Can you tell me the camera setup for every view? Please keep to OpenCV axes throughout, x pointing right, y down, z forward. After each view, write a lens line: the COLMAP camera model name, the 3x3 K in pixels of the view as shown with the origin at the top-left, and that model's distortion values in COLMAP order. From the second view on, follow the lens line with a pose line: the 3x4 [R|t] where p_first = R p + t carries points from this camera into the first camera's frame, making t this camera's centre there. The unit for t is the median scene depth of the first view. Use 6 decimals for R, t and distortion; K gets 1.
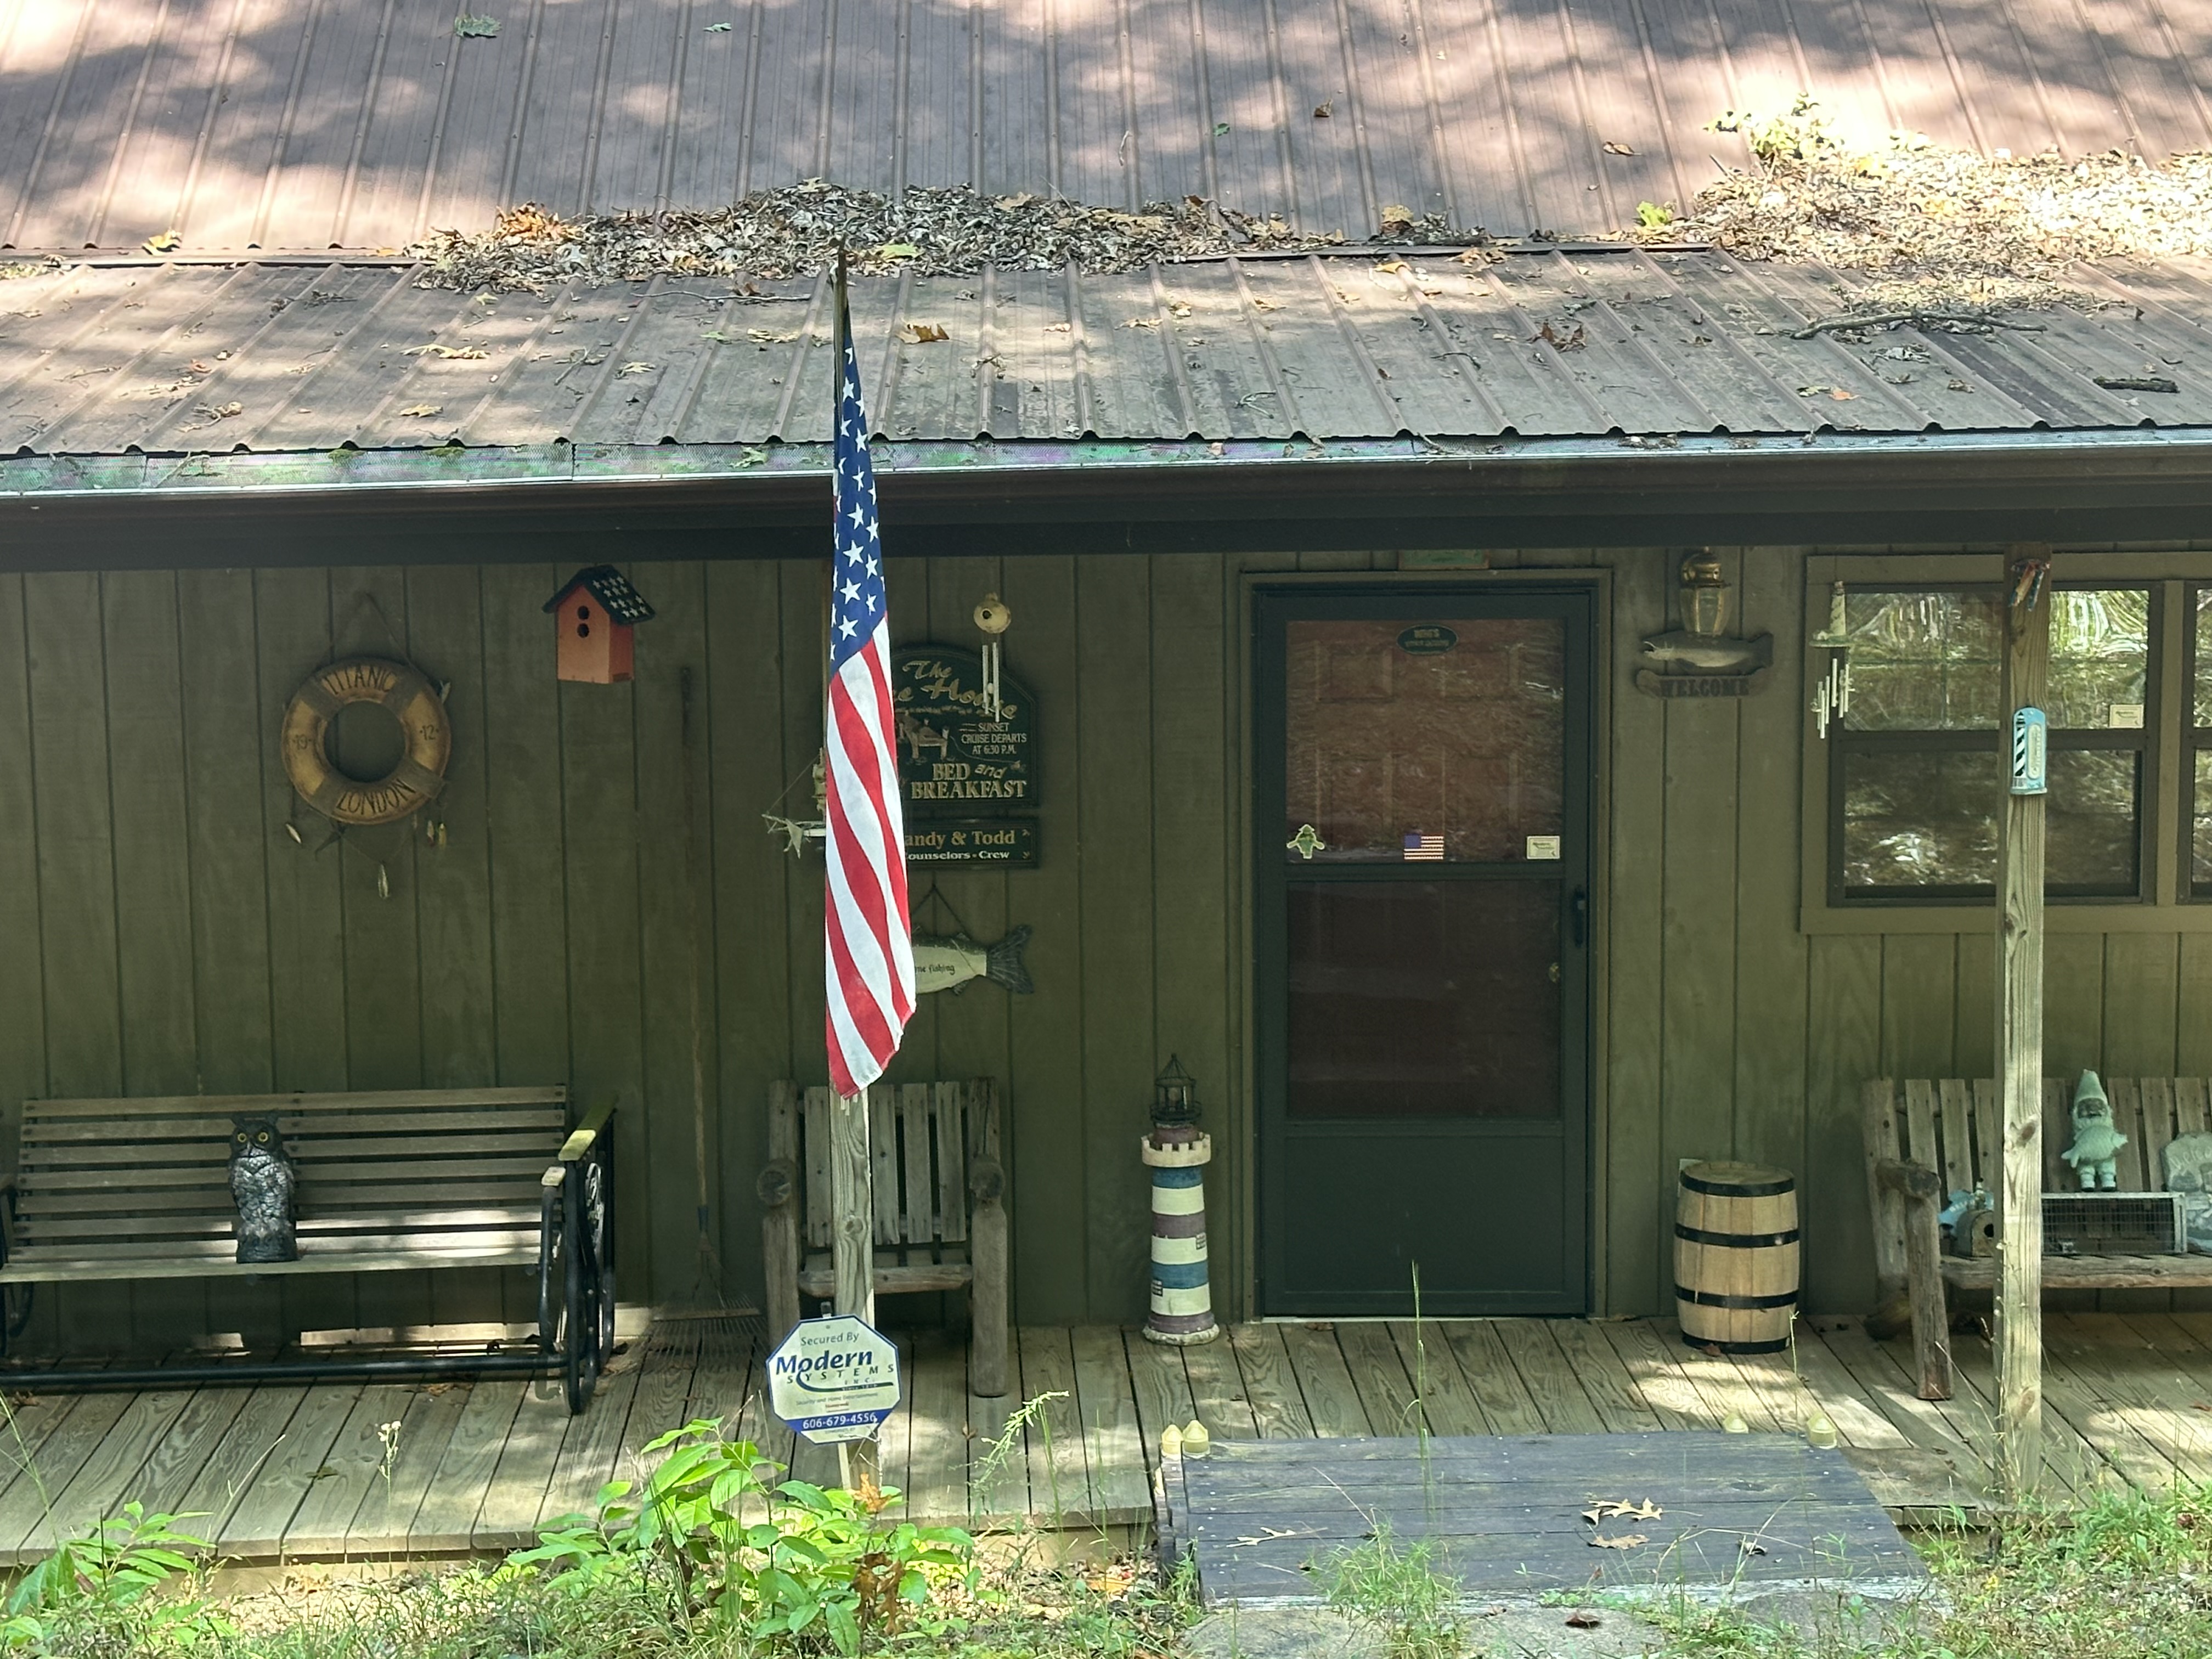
lens RADIAL K [[4059.6, 0, 1102.6], [0, 4059.6, 840.5], [0, 0, 1]] dist [0.064042, 0.000000]
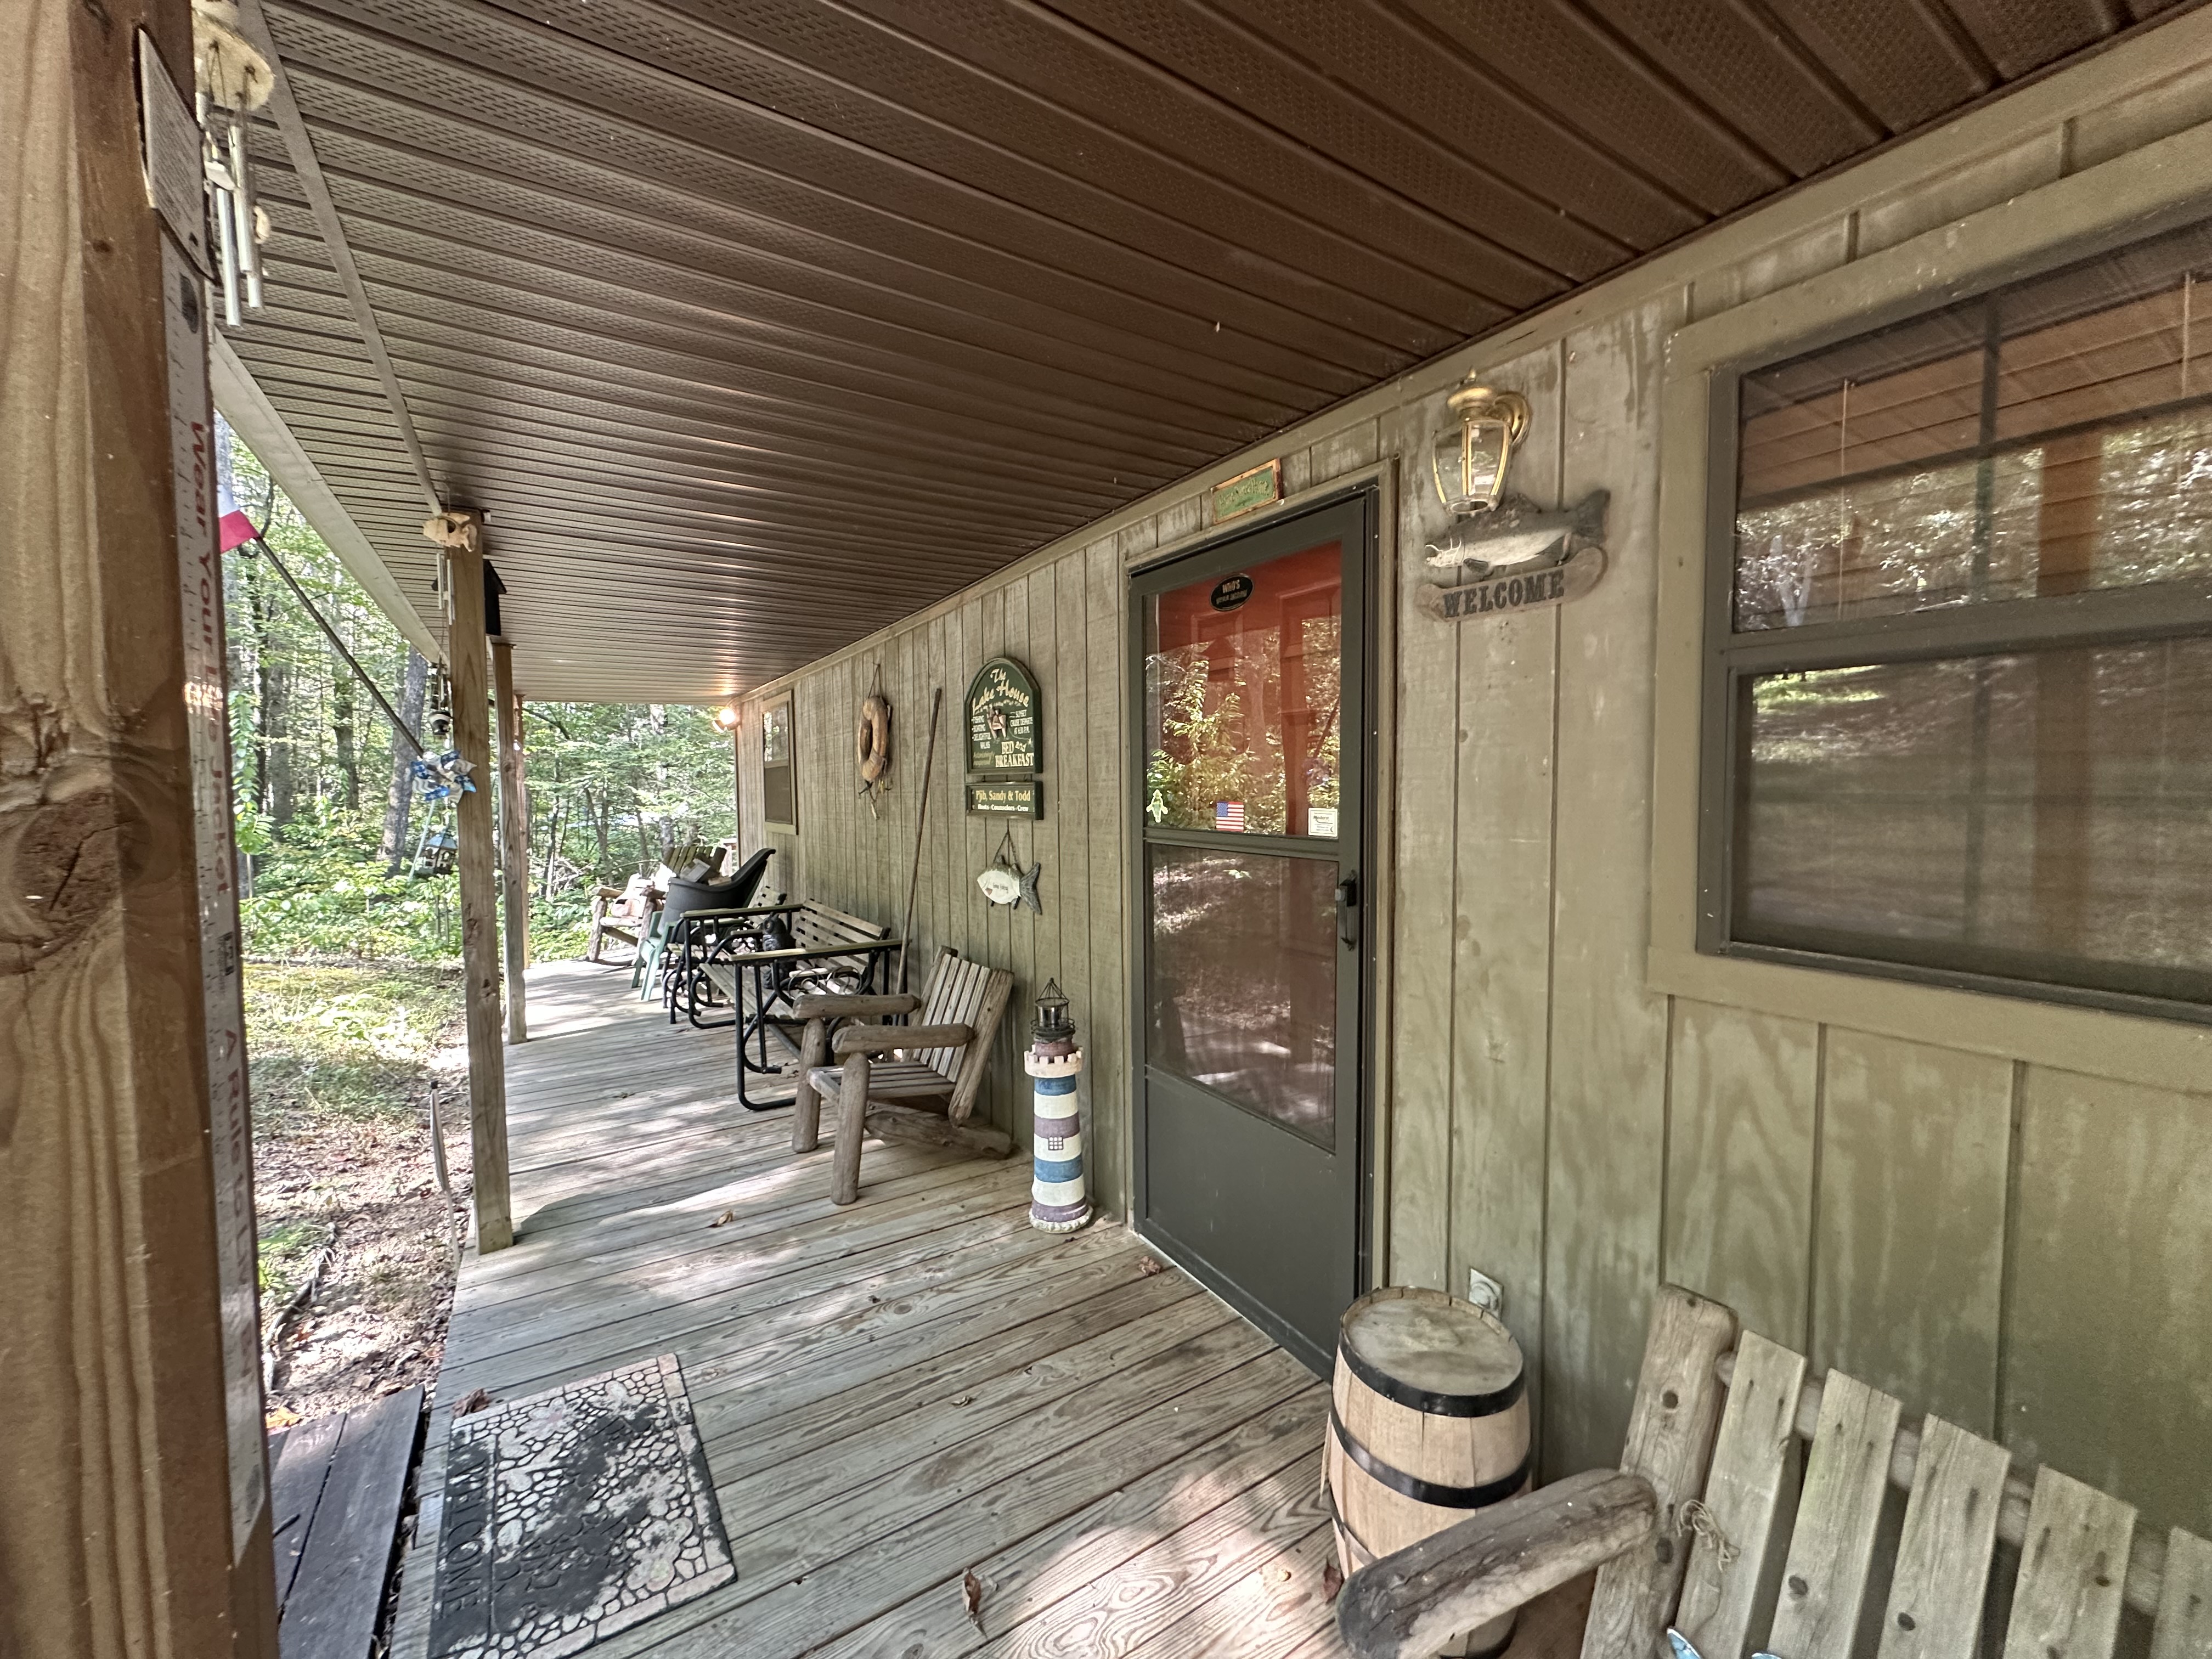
lens RADIAL K [[891.1, 0, 1112.9], [0, 891.1, 836.5], [0, 0, 1]] dist [-0.000347, 0.000858]
pose [[0.511497, 0.057038, -0.857390, 0.238447], [-0.109410, 0.993996, 0.000854, 0.009019], [0.852291, 0.093370, 0.514667, 0.850657]]
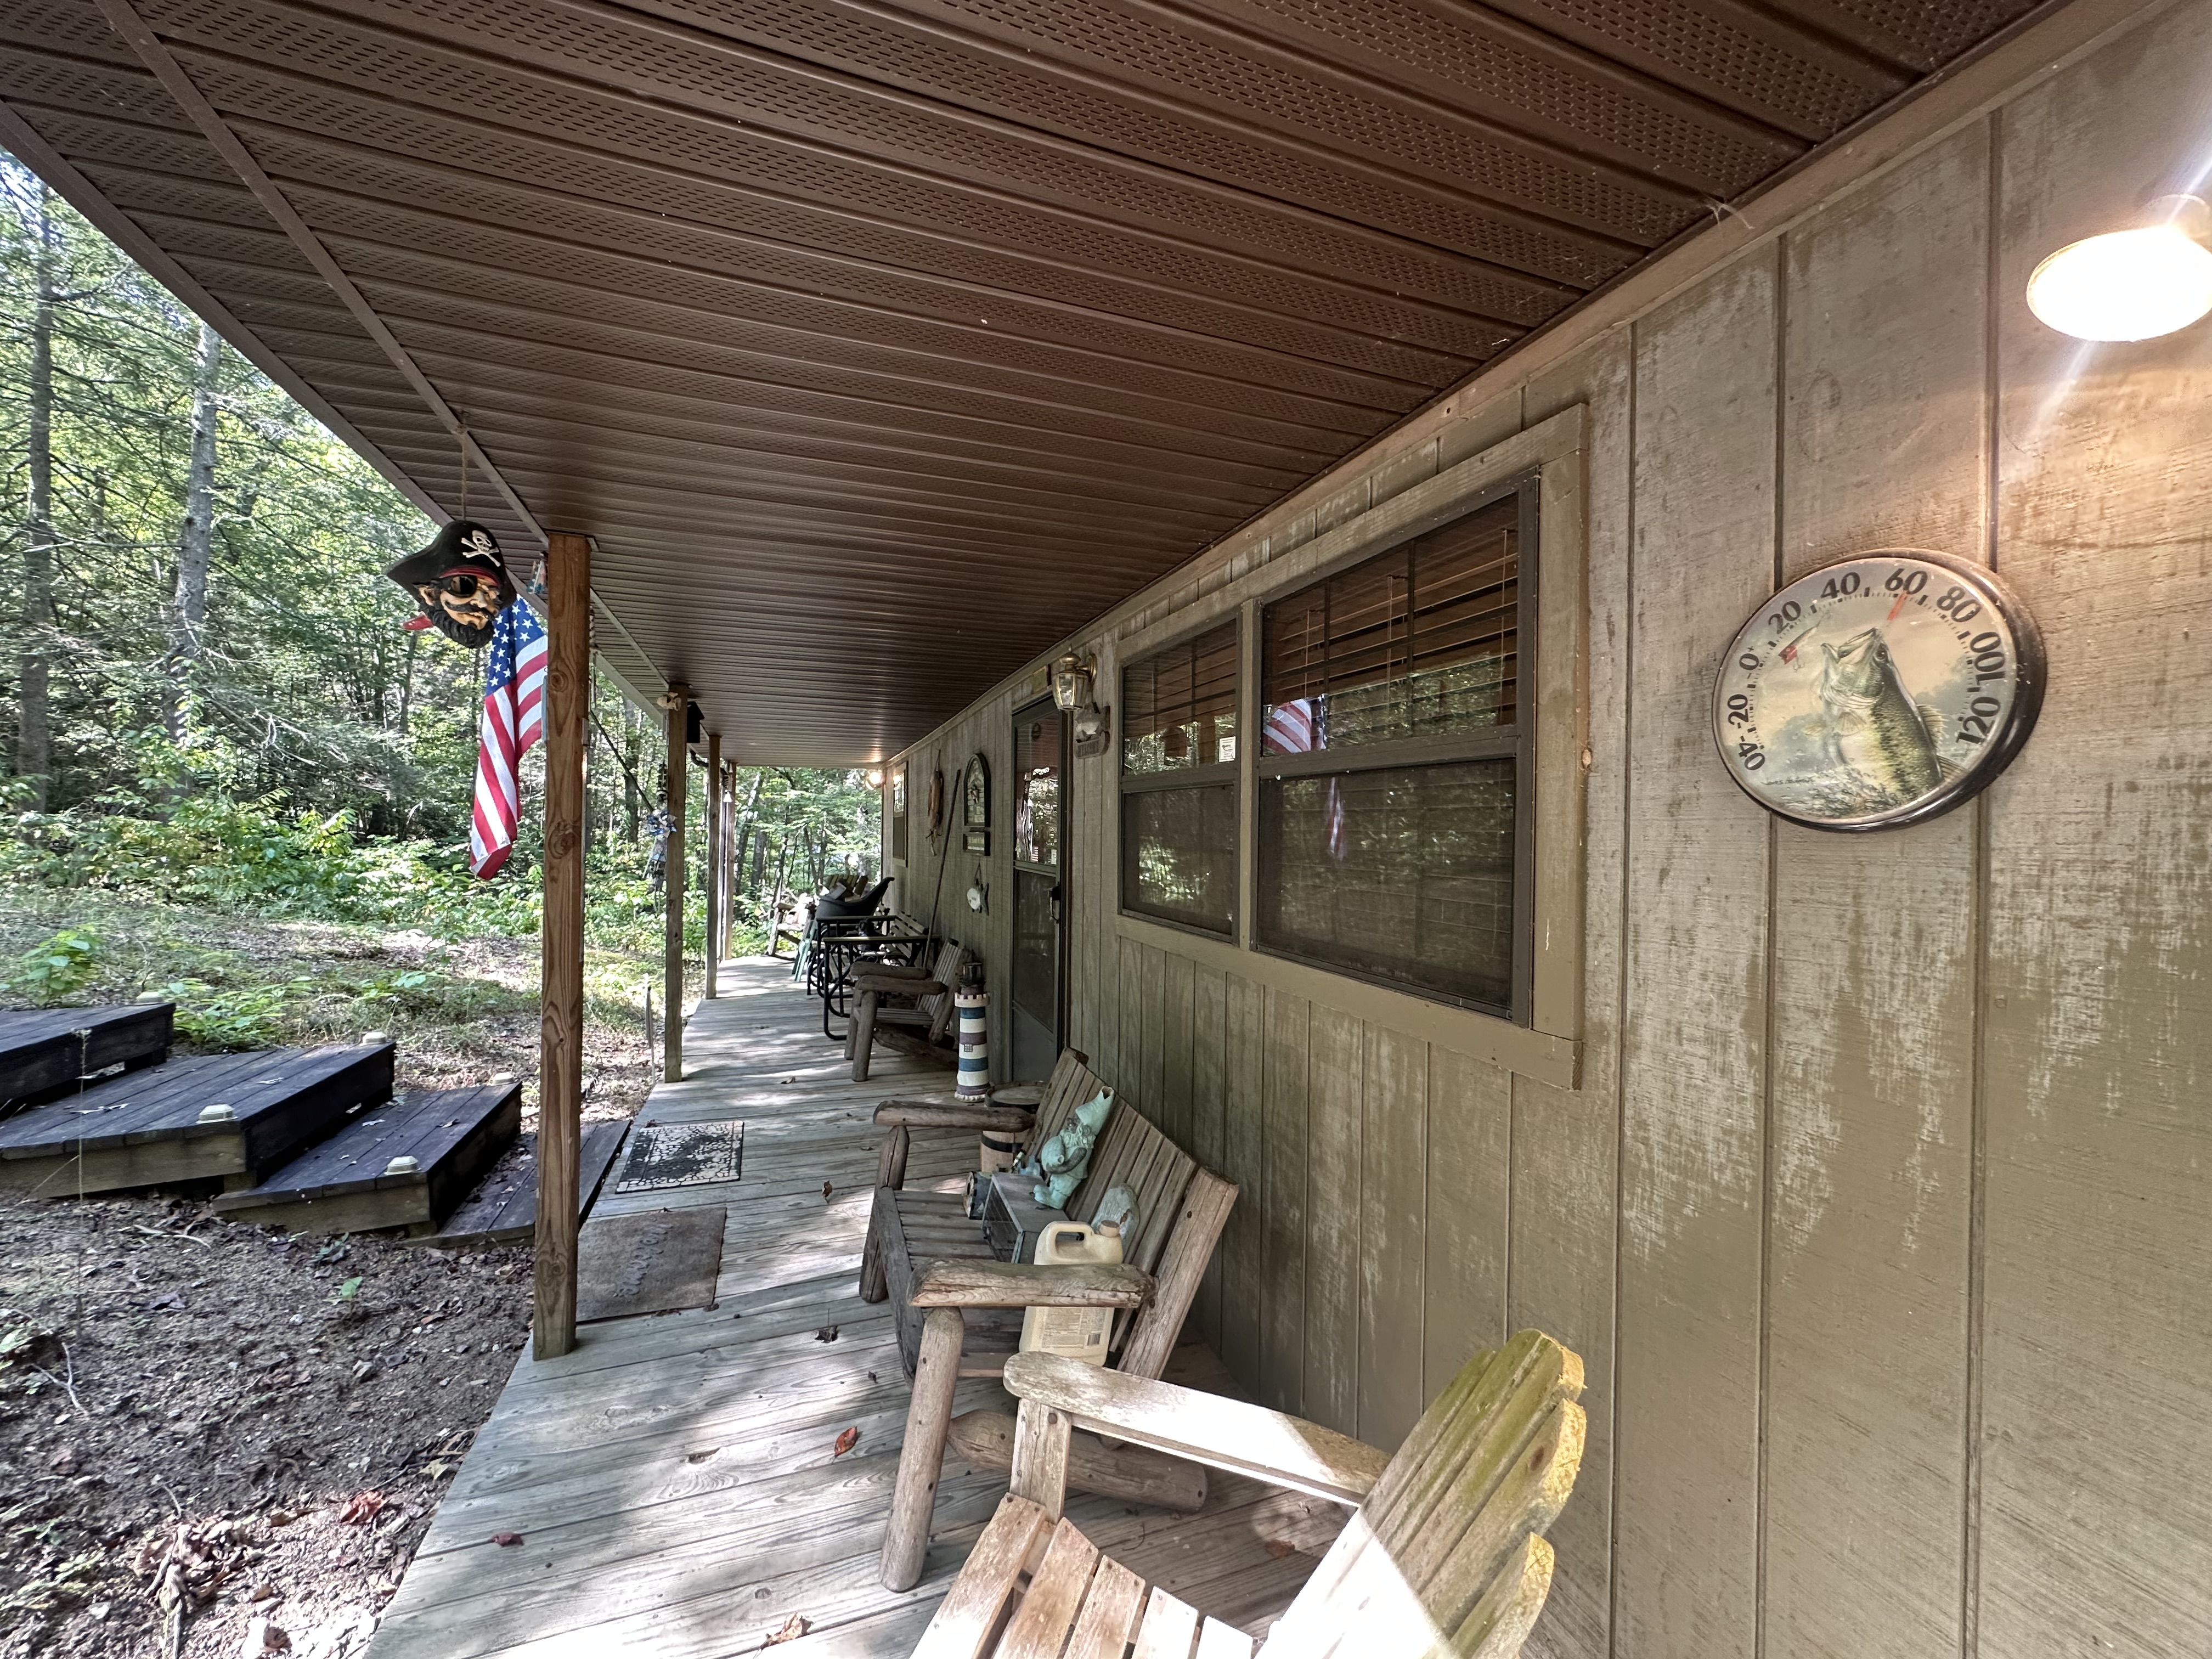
lens RADIAL K [[891.1, 0, 1106.0], [0, 891.1, 836.1], [0, 0, 1]] dist [-0.000347, 0.000858]
pose [[0.311246, 0.018411, -0.950151, 0.434944], [-0.139947, 0.989800, -0.026664, 0.000385], [0.939968, 0.141270, 0.310648, 0.890172]]
